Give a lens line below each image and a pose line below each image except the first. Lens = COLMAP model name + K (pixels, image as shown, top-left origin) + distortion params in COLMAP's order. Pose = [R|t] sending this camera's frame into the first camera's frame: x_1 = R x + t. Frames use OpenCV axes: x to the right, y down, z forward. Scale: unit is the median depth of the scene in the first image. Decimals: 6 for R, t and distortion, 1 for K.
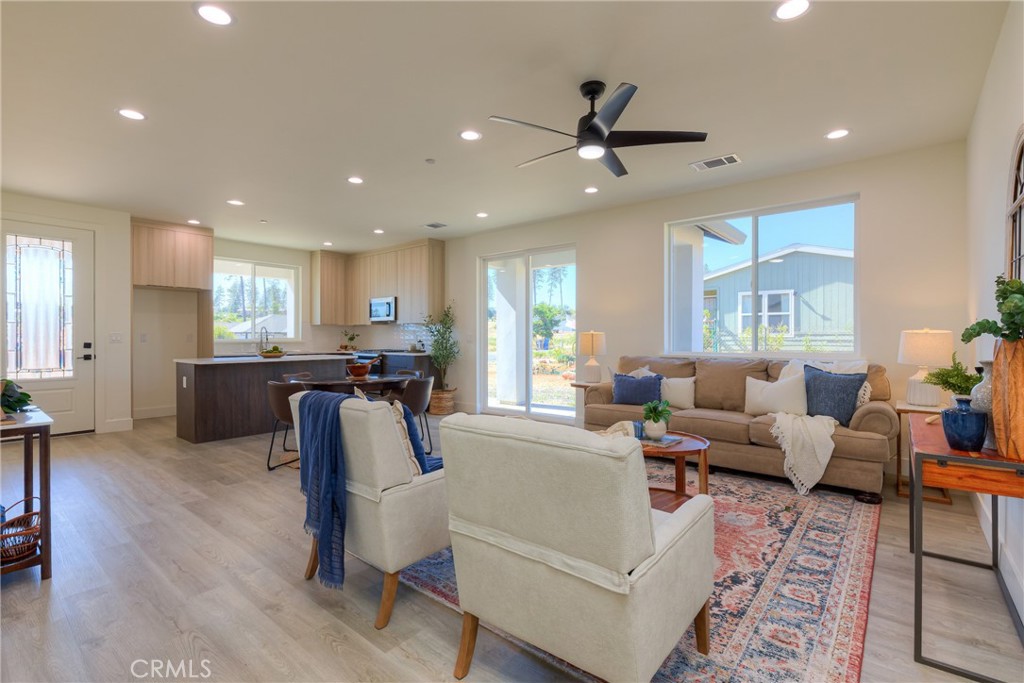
lens RADIAL K [[467.7, 0, 512.0], [0, 467.7, 341.5], [0, 0, 1]] dist [-0.000395, 0.000043]
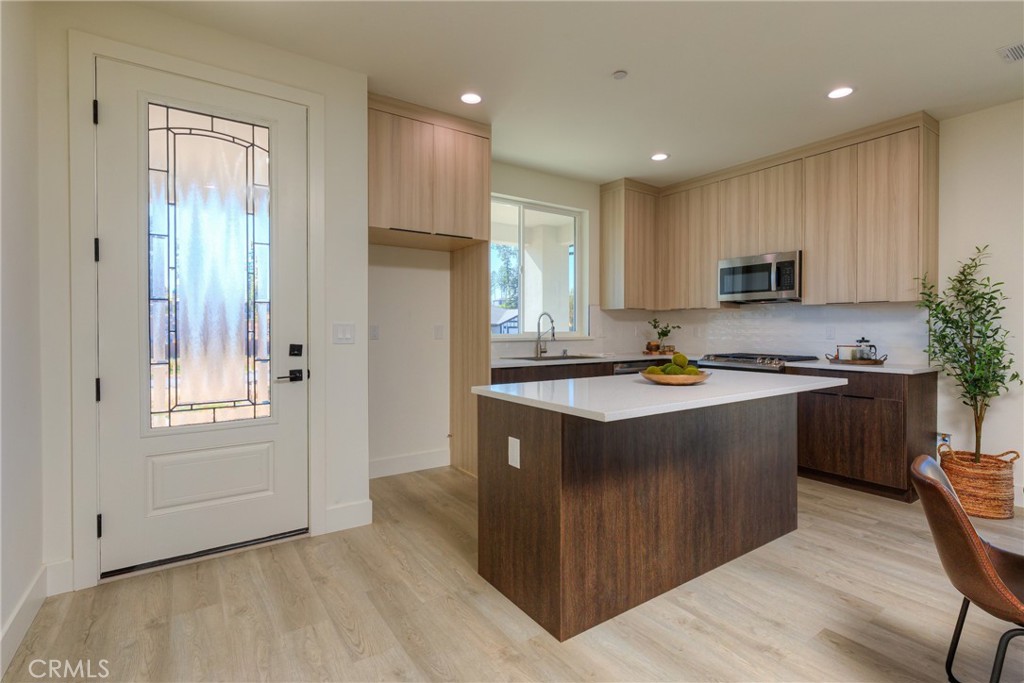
lens RADIAL K [[475.9, 0, 514.9], [0, 475.9, 333.5], [0, 0, 1]] dist [0.002015, 0.000072]
pose [[0.962886, 0.001201, -0.269906, -0.528421], [-0.001162, 0.999999, 0.000303, -0.008445], [0.269906, 0.000022, 0.962887, 0.557938]]
